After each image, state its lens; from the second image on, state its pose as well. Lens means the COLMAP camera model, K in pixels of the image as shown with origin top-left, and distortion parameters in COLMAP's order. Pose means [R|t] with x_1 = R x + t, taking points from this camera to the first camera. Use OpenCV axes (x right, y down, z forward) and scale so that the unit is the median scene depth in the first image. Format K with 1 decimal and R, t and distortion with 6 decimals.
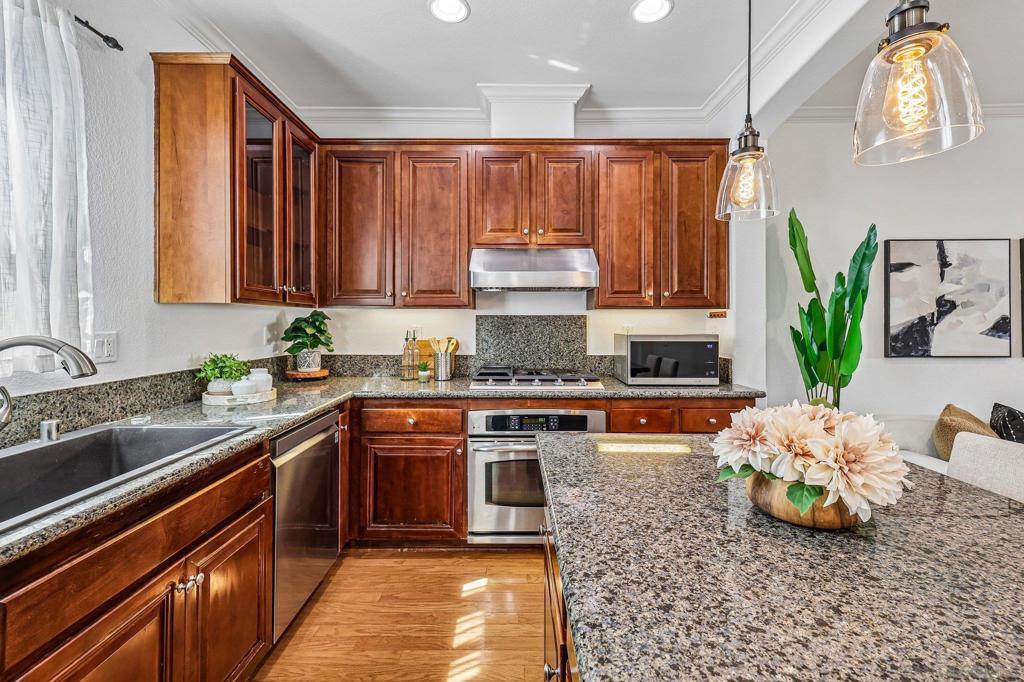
lens RADIAL K [[452.8, 0, 513.0], [0, 452.8, 320.1], [0, 0, 1]] dist [0.013917, 0.000076]
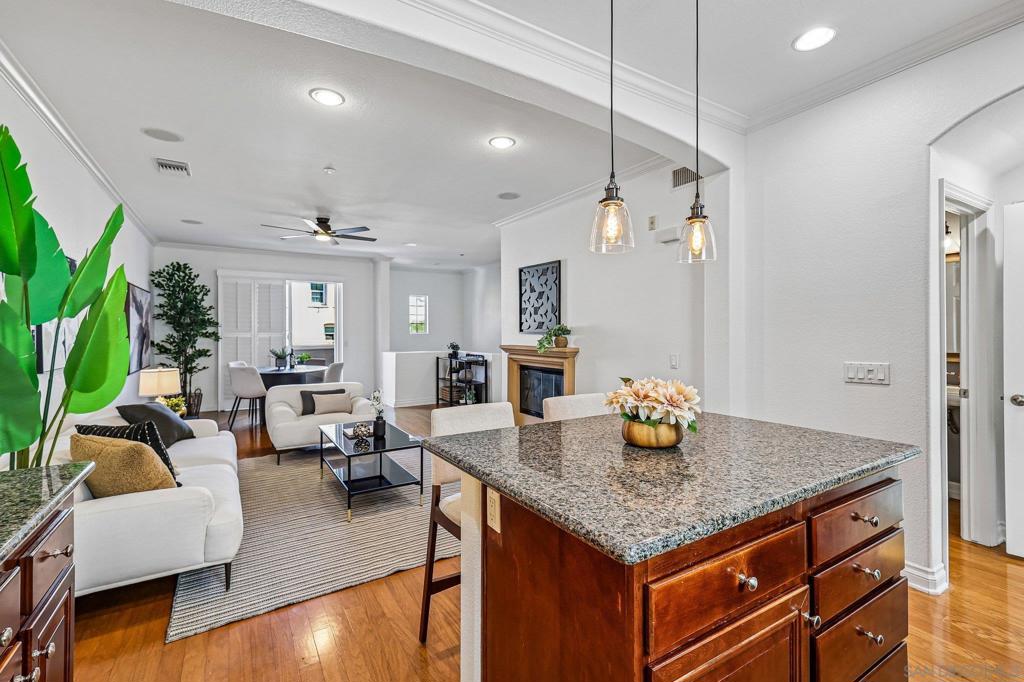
lens RADIAL K [[455.7, 0, 515.2], [0, 455.7, 332.4], [0, 0, 1]] dist [0.015451, 0.000027]
pose [[-0.531671, 0.002476, 0.846947, -0.171399], [0.002812, 0.999995, -0.001158, 0.005986], [-0.846946, 0.001766, -0.531676, 0.760812]]
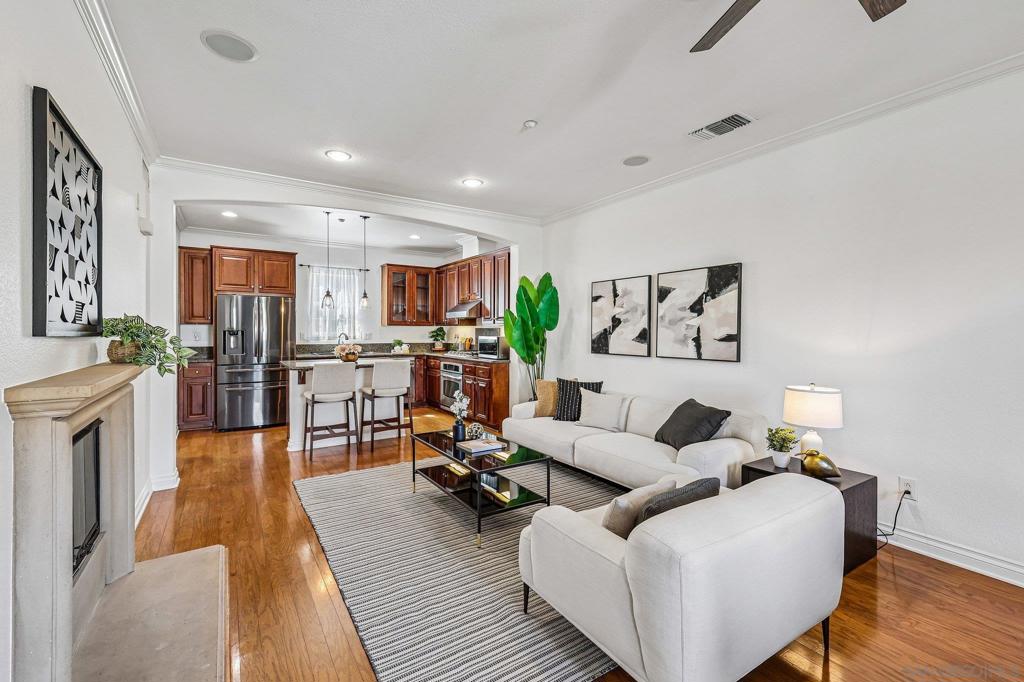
lens RADIAL K [[444.1, 0, 511.6], [0, 444.1, 335.4], [0, 0, 1]] dist [0.013585, -0.000143]
pose [[0.544477, 0.011777, -0.838693, 2.225413], [-0.004023, 0.999927, 0.011430, -0.000690], [0.838766, -0.002850, 0.544484, -0.136928]]
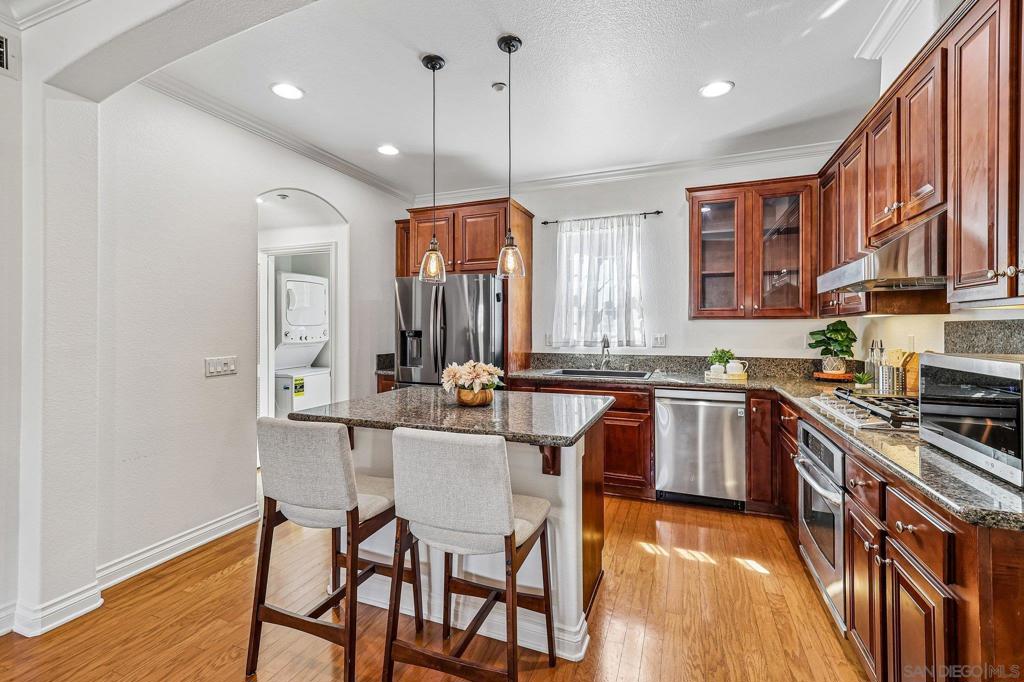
lens RADIAL K [[448.1, 0, 510.0], [0, 448.1, 329.6], [0, 0, 1]] dist [0.010845, 0.000014]
pose [[-0.368051, -0.000605, -0.929805, 0.946774], [-0.000699, 1.000000, -0.000374, 0.002988], [0.929805, 0.000512, -0.368051, 0.687439]]
